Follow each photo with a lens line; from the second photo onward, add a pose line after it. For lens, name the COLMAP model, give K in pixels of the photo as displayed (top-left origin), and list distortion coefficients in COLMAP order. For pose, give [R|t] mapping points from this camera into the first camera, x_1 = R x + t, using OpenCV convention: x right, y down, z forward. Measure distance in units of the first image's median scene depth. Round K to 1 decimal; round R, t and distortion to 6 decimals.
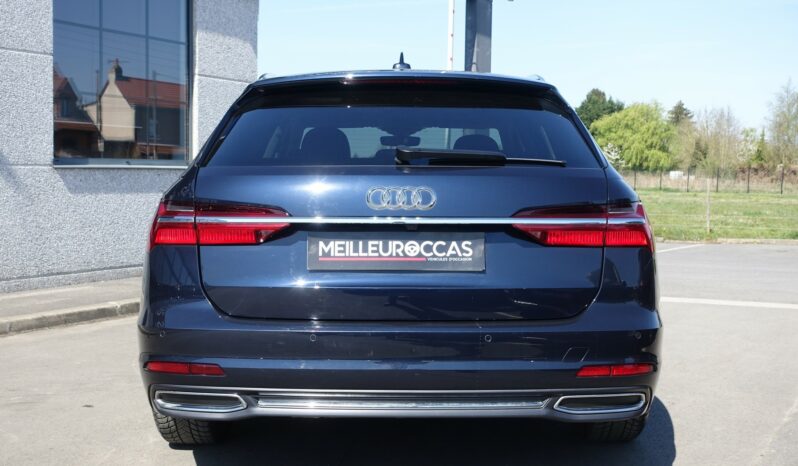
lens RADIAL K [[1037.7, 0, 399.0], [0, 1037.7, 233.0], [0, 0, 1]] dist [-0.024688, -0.039538]
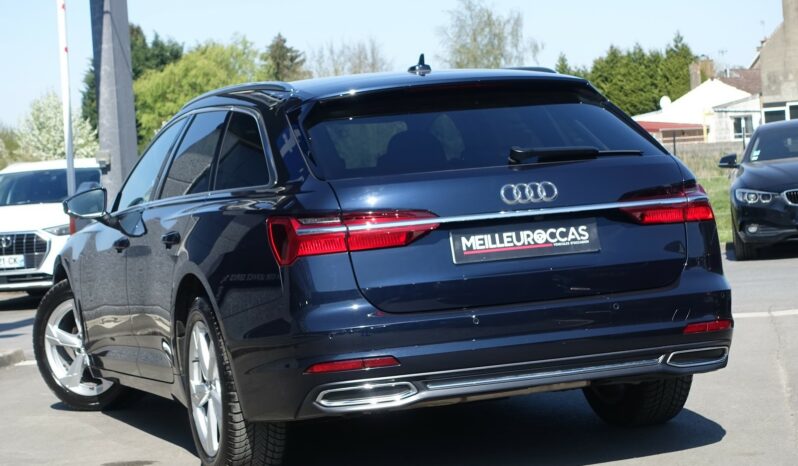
lens RADIAL K [[2071.5, 0, 399.0], [0, 2071.5, 233.0], [0, 0, 1]] dist [-0.001625, 0.028983]
pose [[0.941169, -0.085857, 0.326847, -0.869788], [0.097033, 0.995118, -0.018010, 0.036882], [-0.323705, 0.048665, 0.944906, -1.086639]]
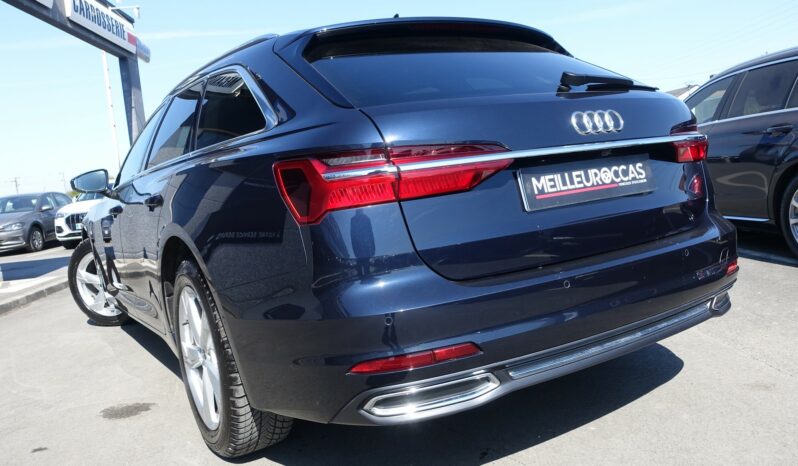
lens RADIAL K [[633.7, 0, 399.0], [0, 633.7, 233.0], [0, 0, 1]] dist [-0.007914, -0.001502]
pose [[0.837006, -0.144508, 0.527767, -0.462340], [0.137875, 0.989075, 0.052157, 0.010722], [-0.529539, 0.029110, 0.847786, 0.605873]]
